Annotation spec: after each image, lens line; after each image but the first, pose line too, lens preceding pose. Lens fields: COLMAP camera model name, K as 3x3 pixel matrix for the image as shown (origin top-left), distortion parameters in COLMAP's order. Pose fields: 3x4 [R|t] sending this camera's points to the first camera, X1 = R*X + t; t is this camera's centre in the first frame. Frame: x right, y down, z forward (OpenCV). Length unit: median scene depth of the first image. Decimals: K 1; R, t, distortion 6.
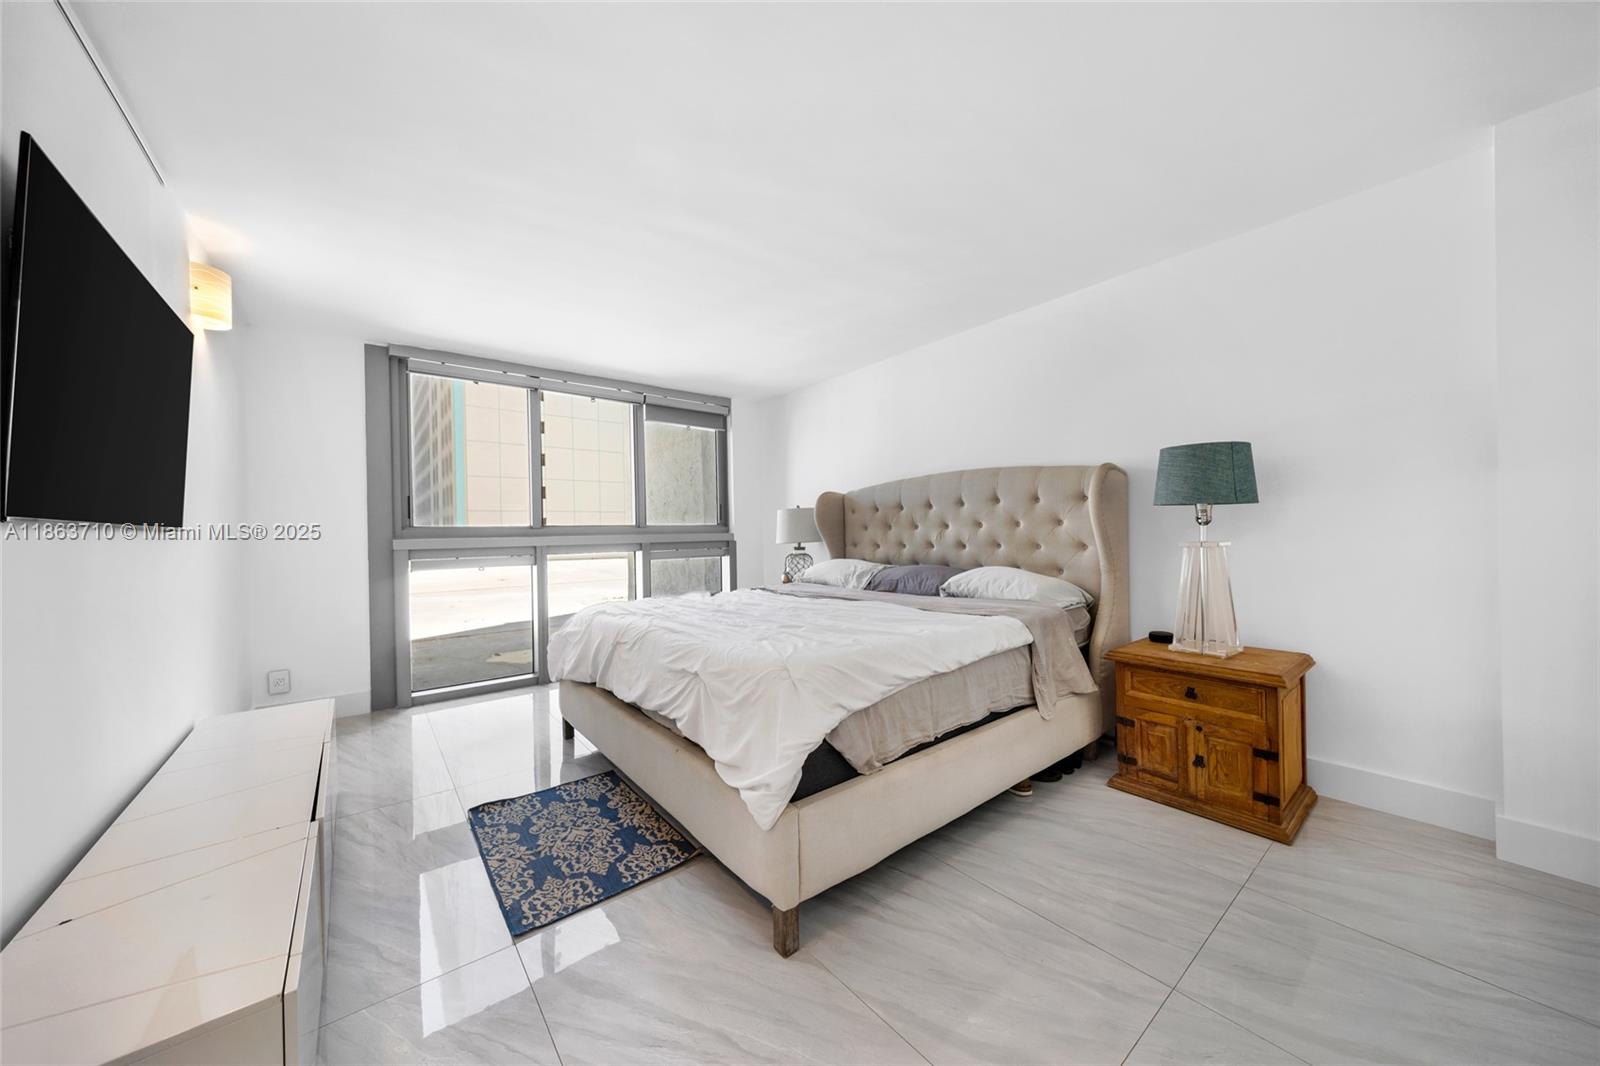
lens RADIAL K [[537.8, 0, 814.2], [0, 537.8, 532.9], [0, 0, 1]] dist [-0.000260, -0.000057]
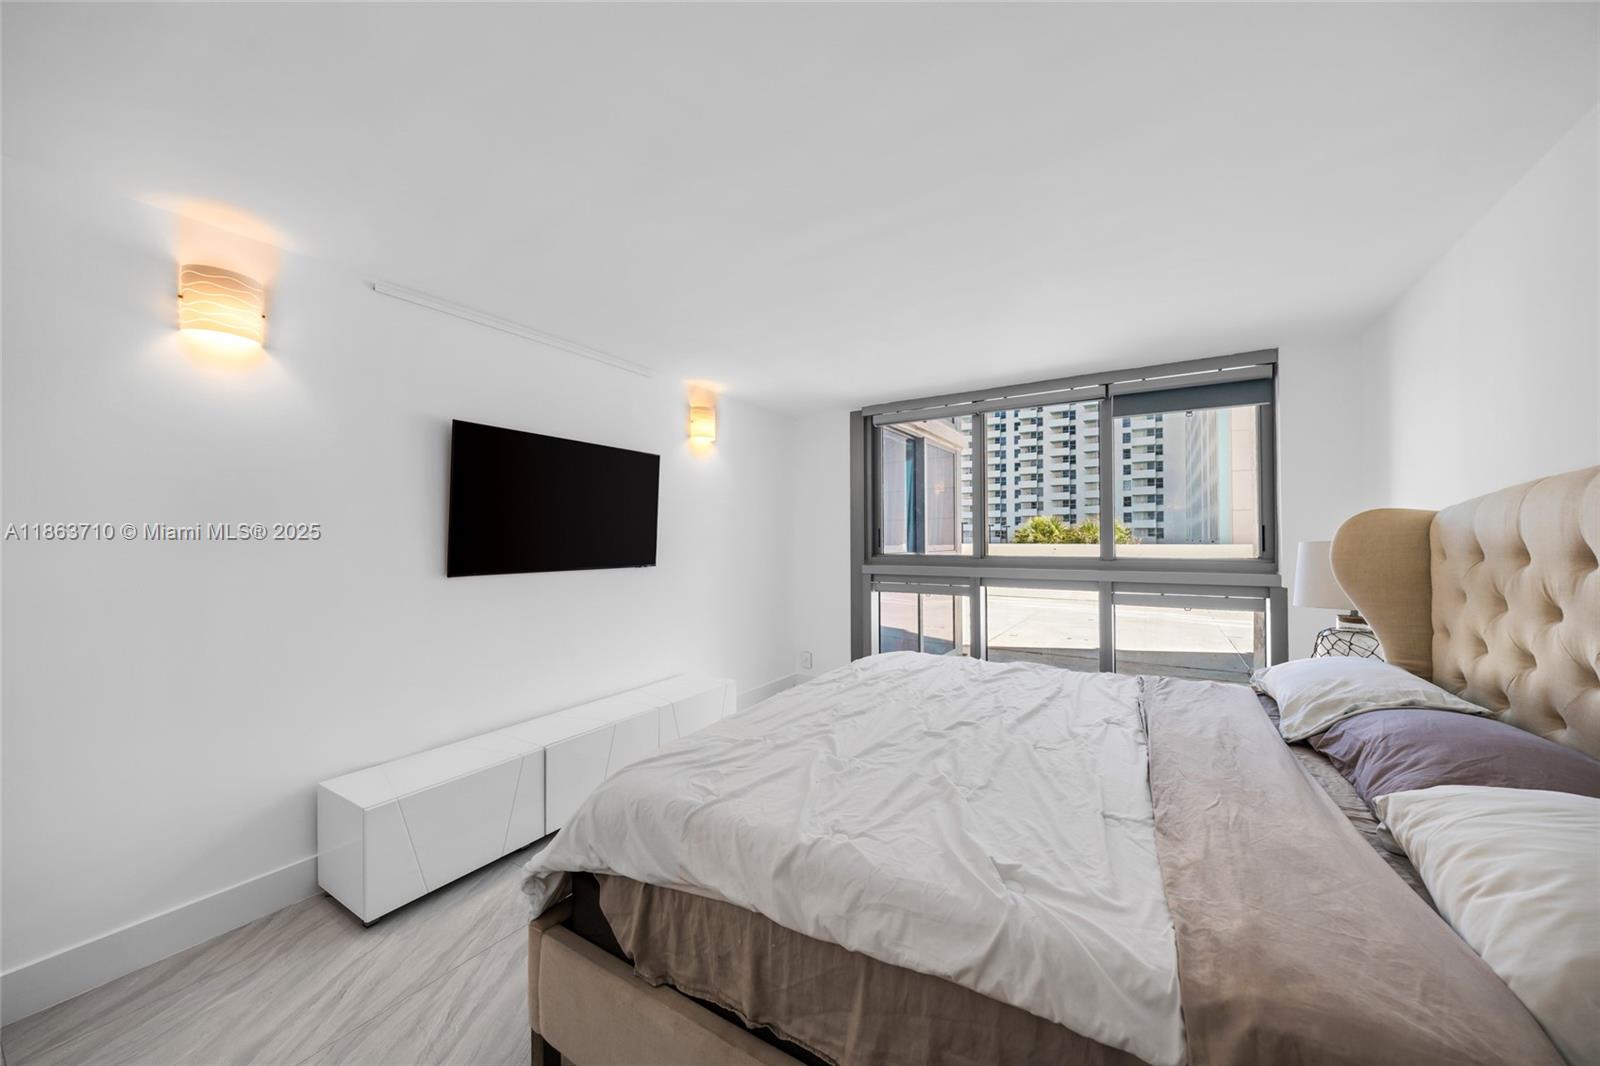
lens RADIAL K [[567.6, 0, 800.0], [0, 567.6, 533.0], [0, 0, 1]] dist [0.000562, 0.000160]
pose [[0.309921, 0.007819, -0.950730, 0.342324], [-0.009507, 0.999942, 0.005124, -0.054540], [0.950715, 0.007451, 0.309977, 0.375417]]
